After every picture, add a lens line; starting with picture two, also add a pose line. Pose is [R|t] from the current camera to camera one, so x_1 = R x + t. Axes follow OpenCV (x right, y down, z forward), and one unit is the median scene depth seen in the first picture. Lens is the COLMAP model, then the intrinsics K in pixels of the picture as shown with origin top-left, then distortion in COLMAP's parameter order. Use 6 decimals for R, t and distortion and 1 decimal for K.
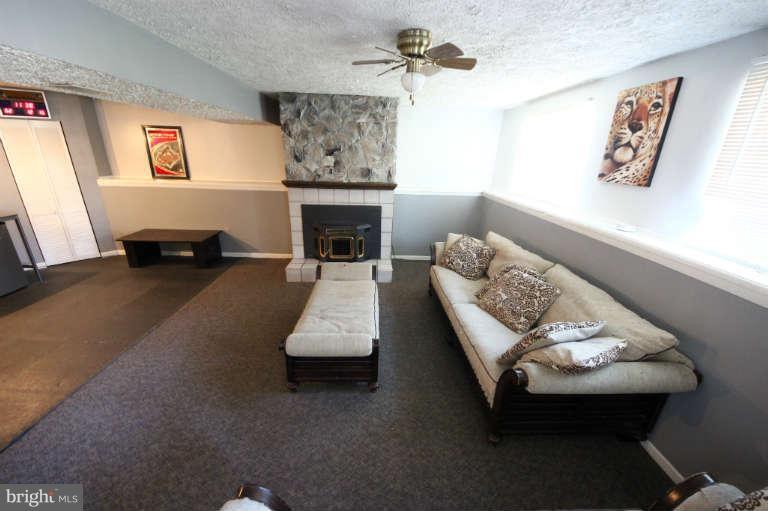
lens RADIAL K [[292.2, 0, 375.3], [0, 292.2, 256.1], [0, 0, 1]] dist [0.027601, -0.023280]
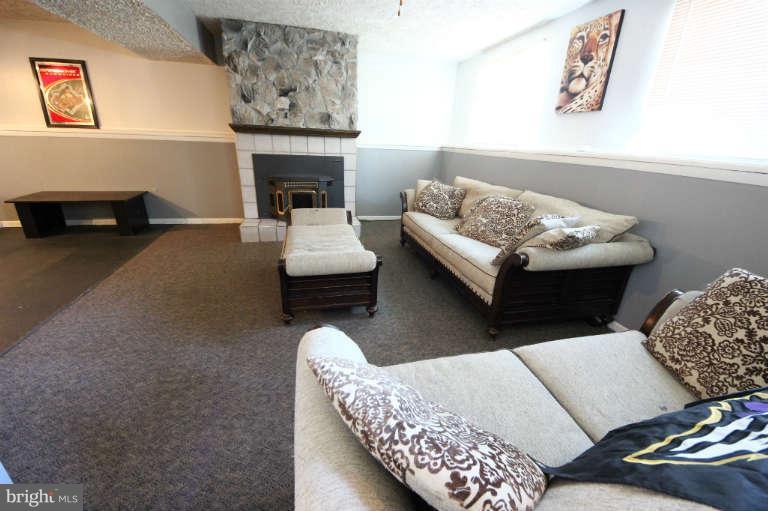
lens RADIAL K [[321.8, 0, 377.0], [0, 321.8, 260.5], [0, 0, 1]] dist [0.024059, -0.024830]
pose [[0.975726, -0.064698, 0.209220, -0.121075], [0.059246, 0.997723, 0.032229, 0.143176], [-0.210829, -0.019051, 0.977337, -0.030664]]
